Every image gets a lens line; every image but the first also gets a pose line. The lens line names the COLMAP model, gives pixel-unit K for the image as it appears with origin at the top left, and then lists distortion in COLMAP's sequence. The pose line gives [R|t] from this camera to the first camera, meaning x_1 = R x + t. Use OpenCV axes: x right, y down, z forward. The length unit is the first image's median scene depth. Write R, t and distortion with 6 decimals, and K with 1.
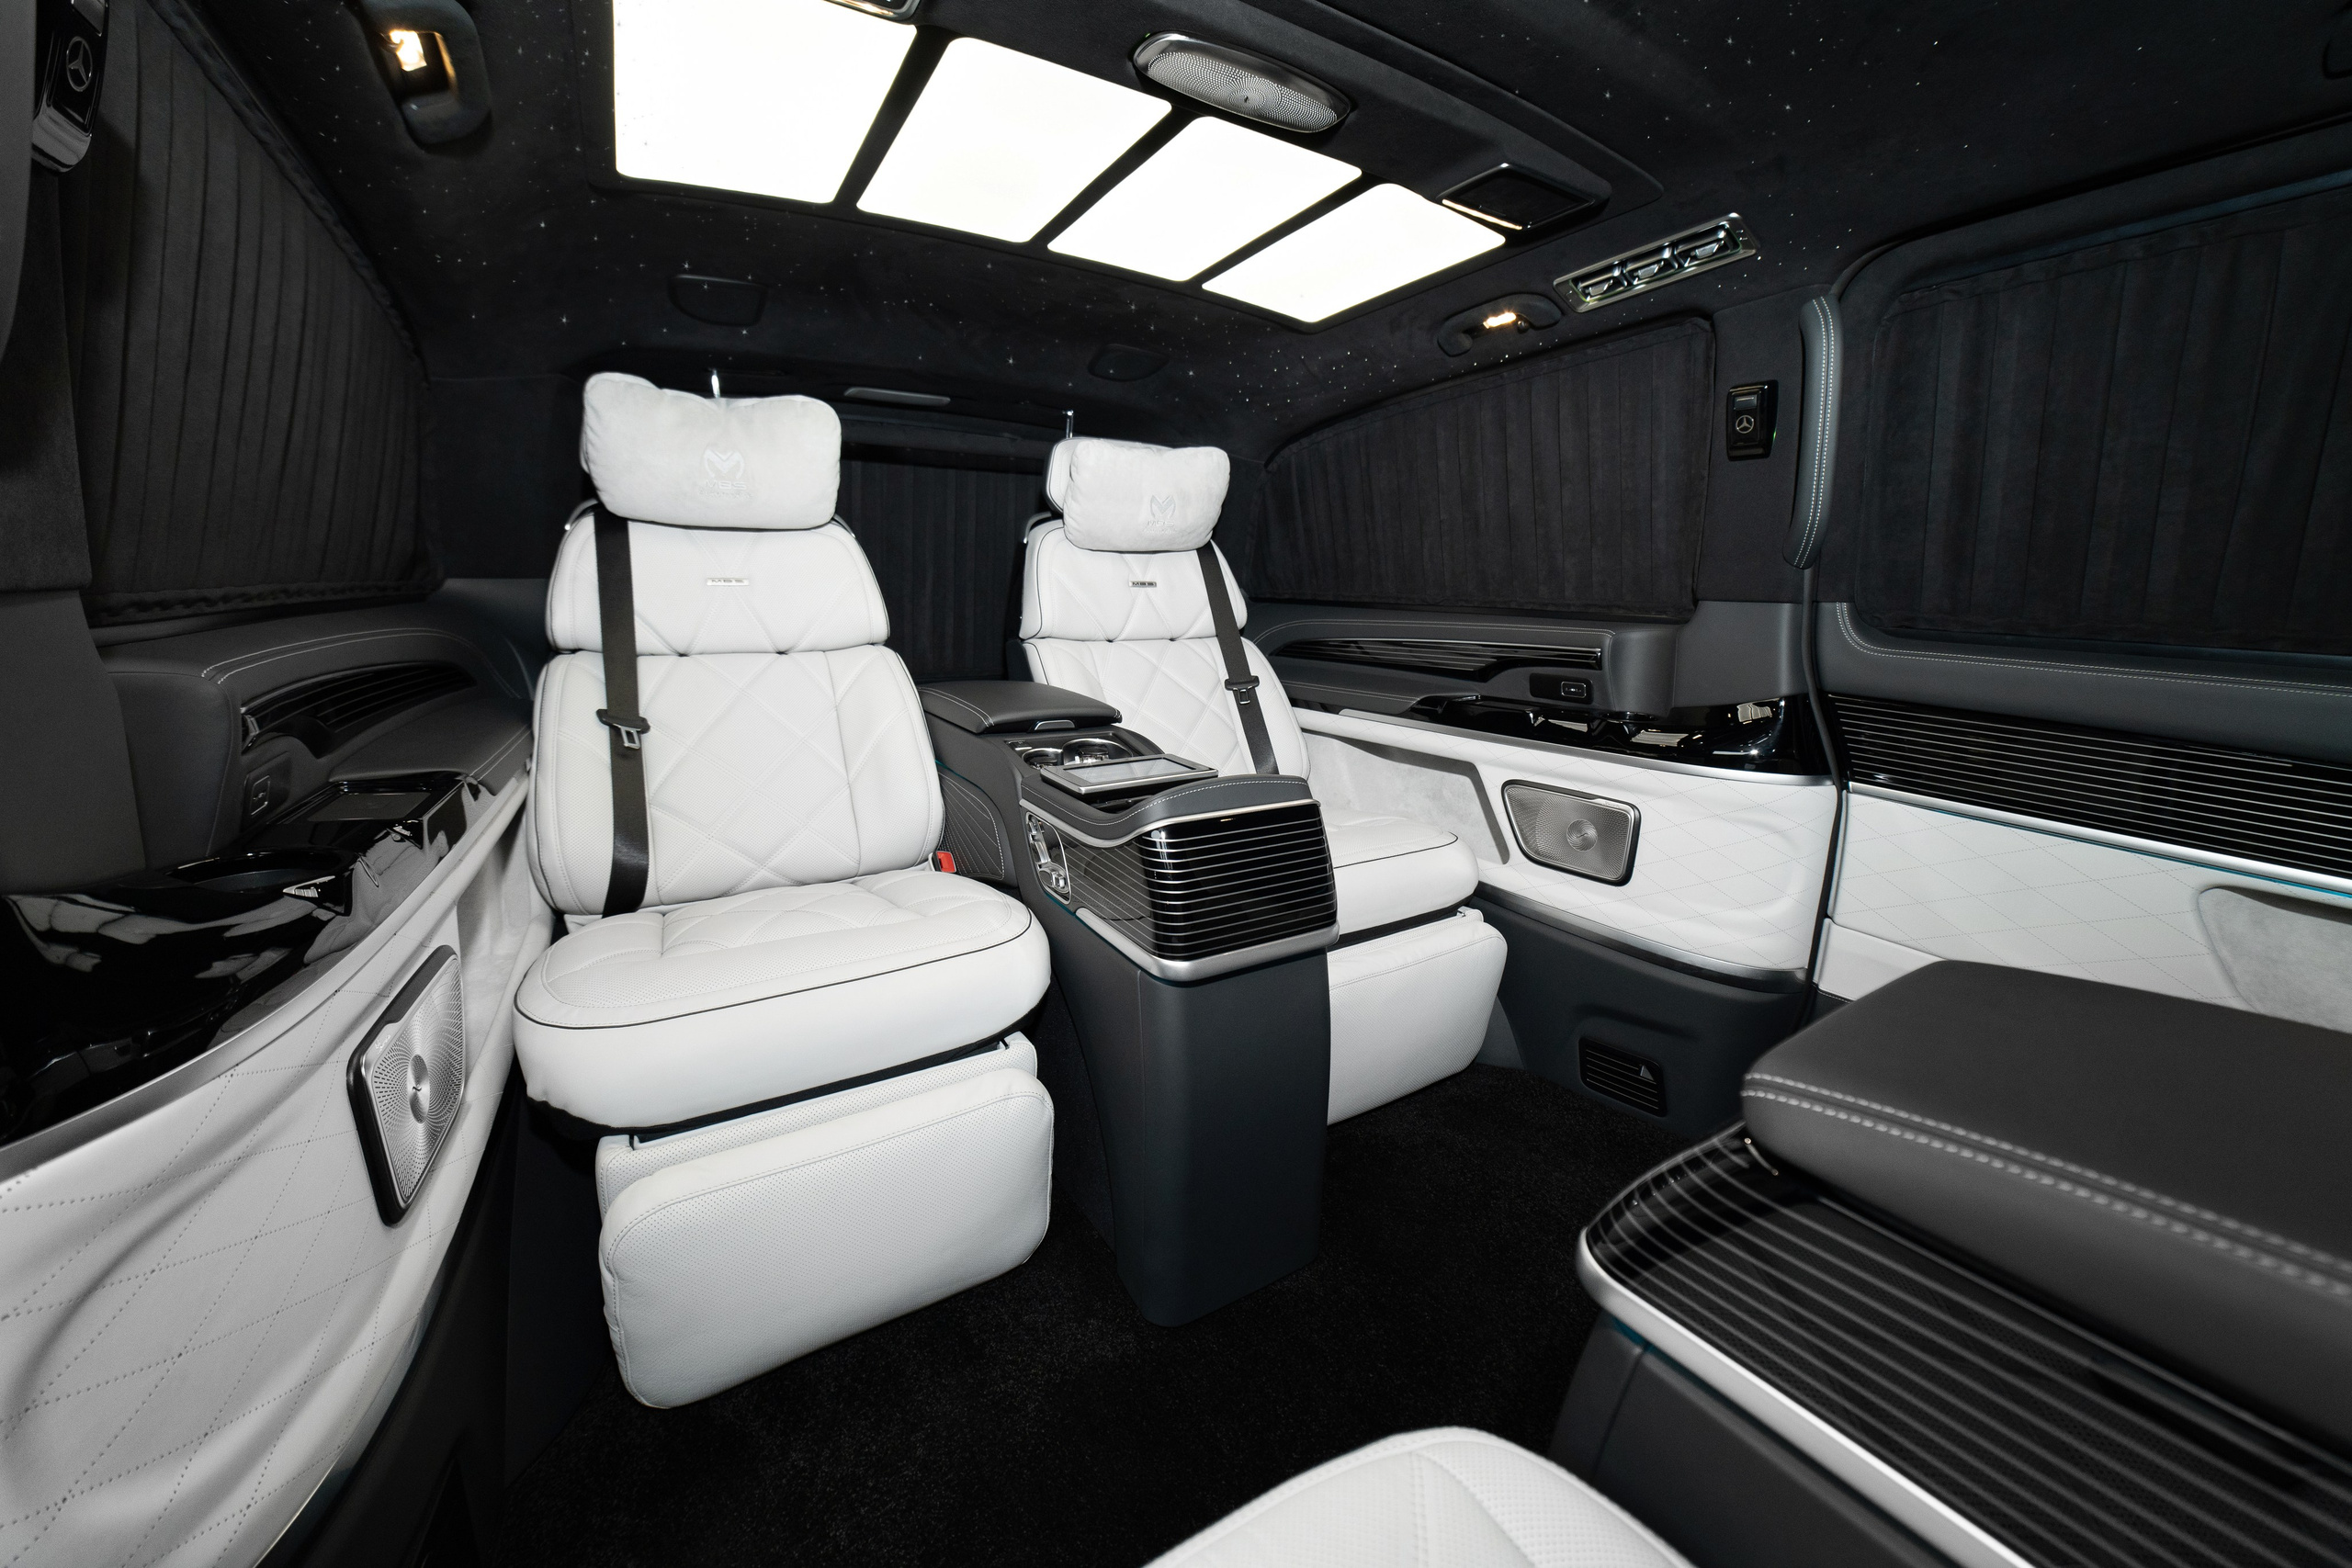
lens RADIAL K [[870.1, 0, 1174.9], [0, 870.1, 753.4], [0, 0, 1]] dist [0.000077, 0.000634]
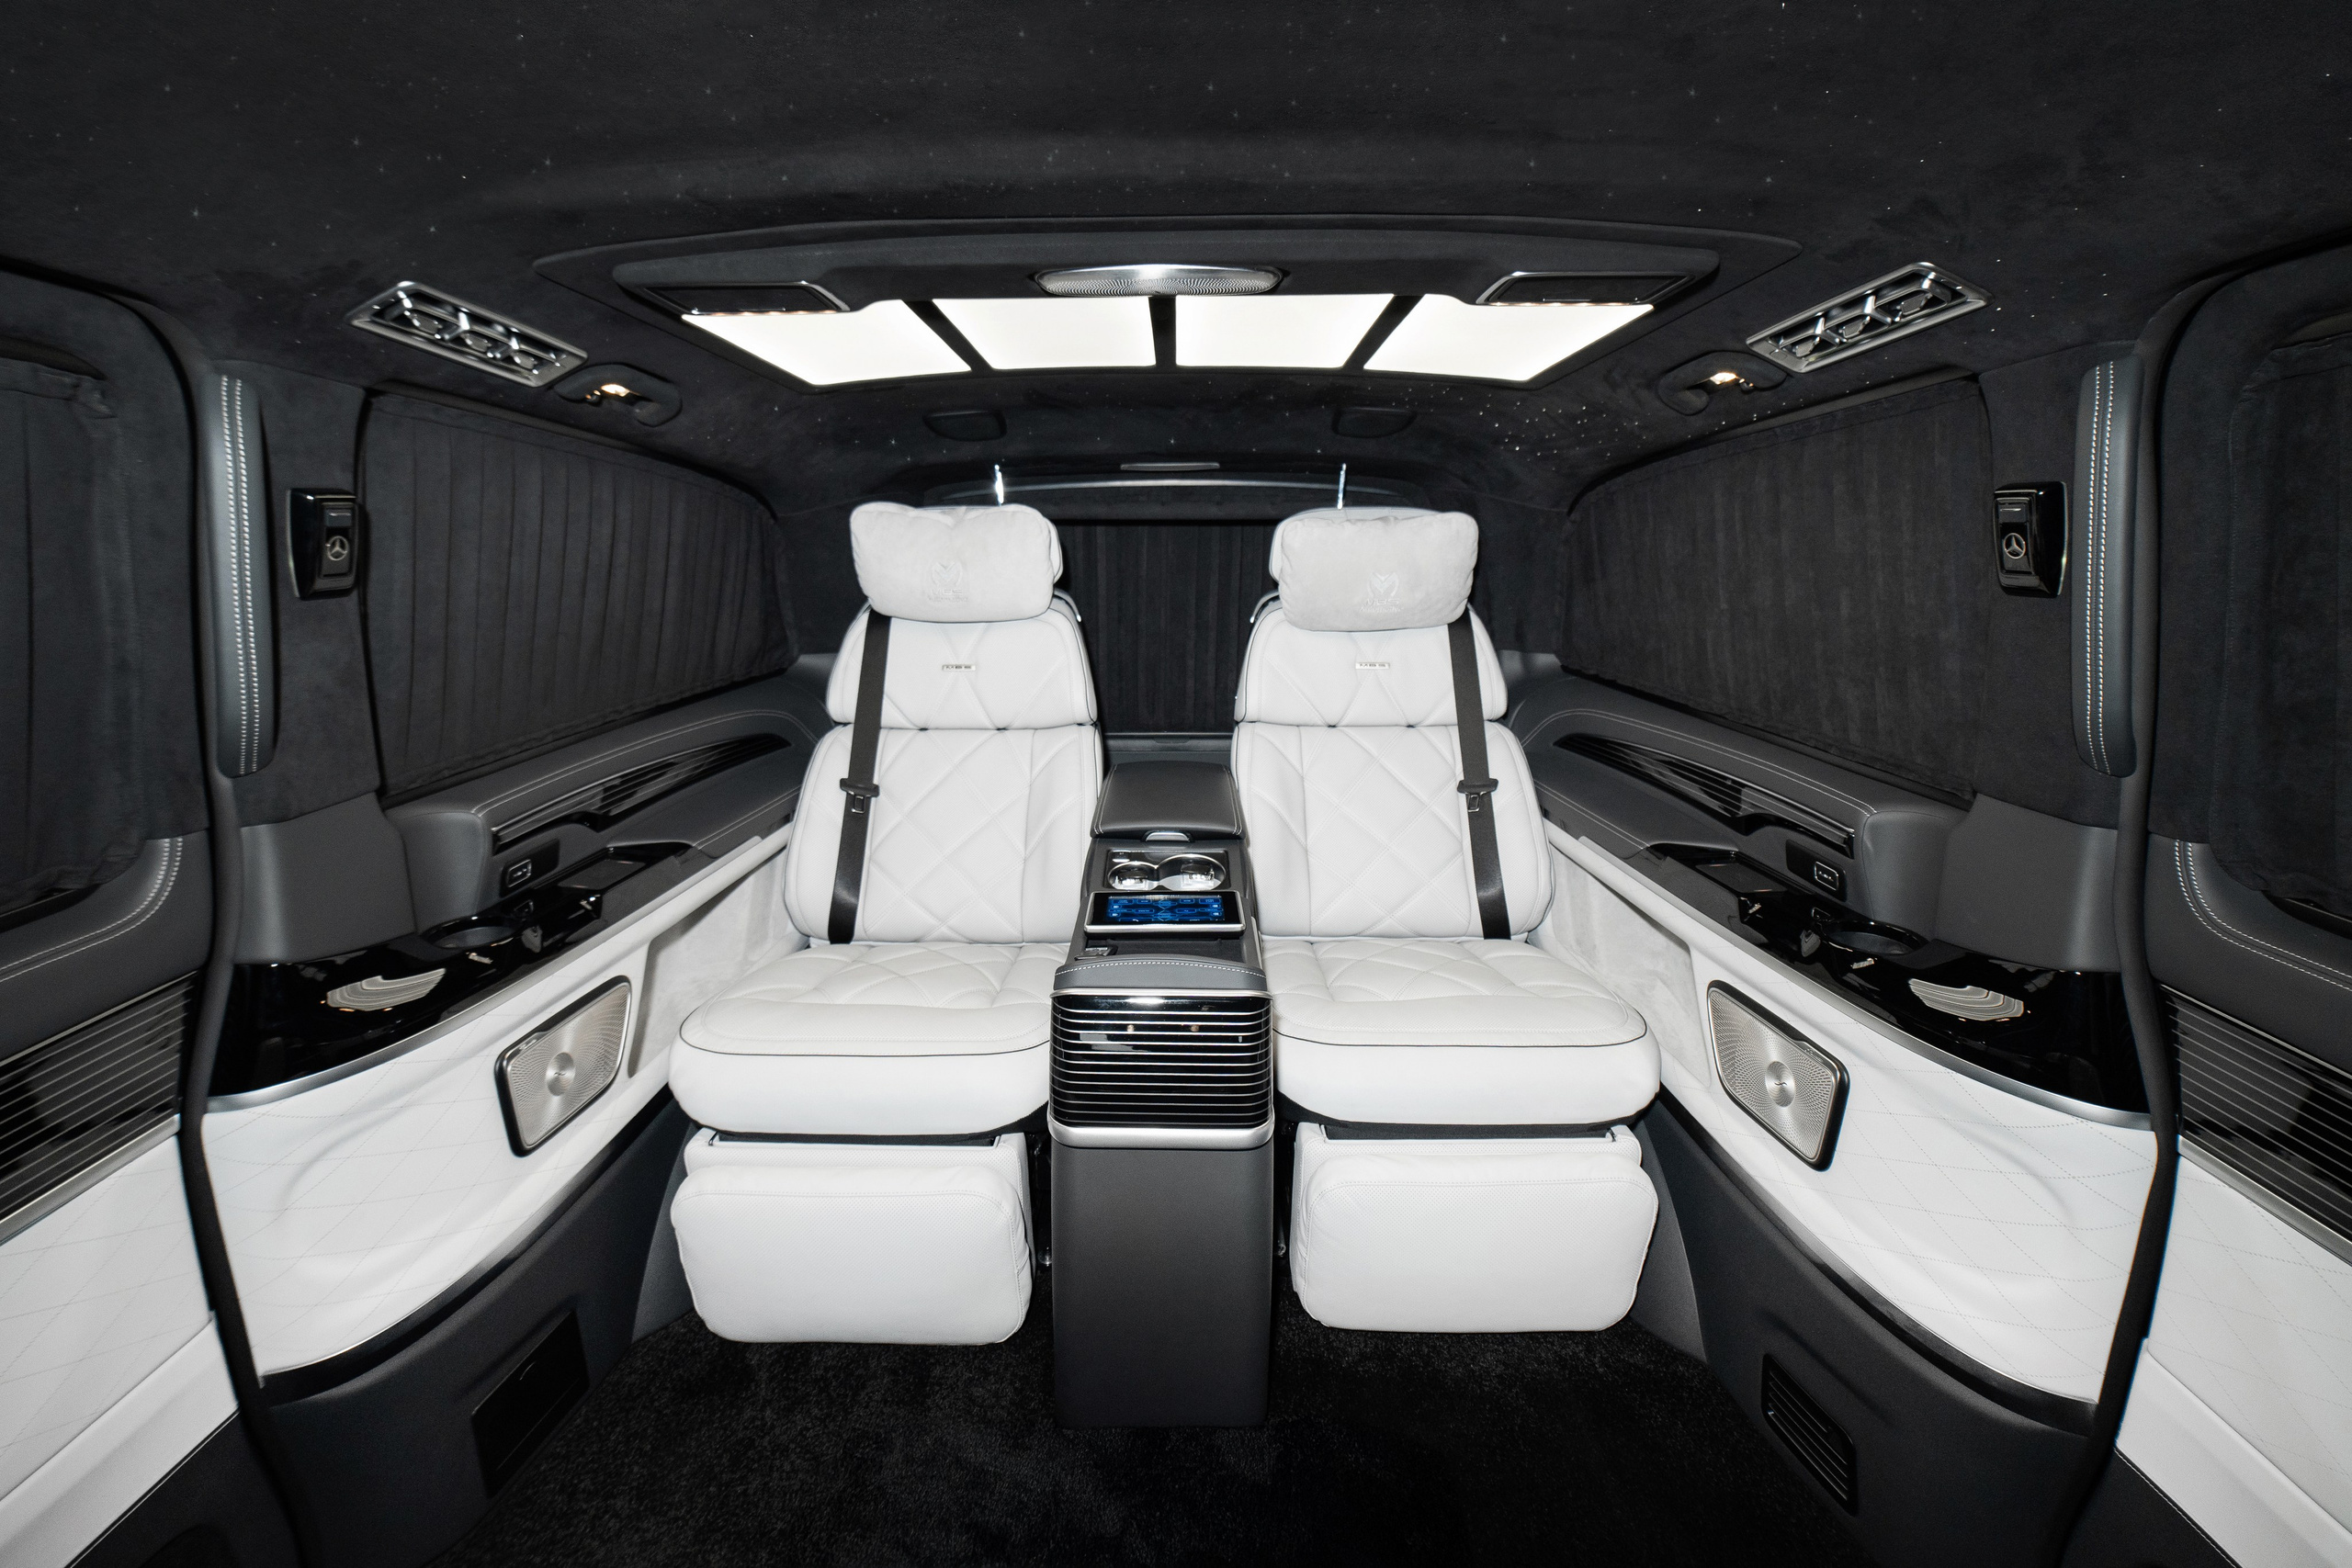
lens RADIAL K [[949.6, 0, 1157.9], [0, 949.6, 776.4], [0, 0, 1]] dist [-0.000218, 0.000132]
pose [[0.851478, 0.102516, -0.514272, 0.422532], [-0.087237, 0.994731, 0.053854, -0.163307], [0.517083, -0.000992, 0.855935, 0.058825]]
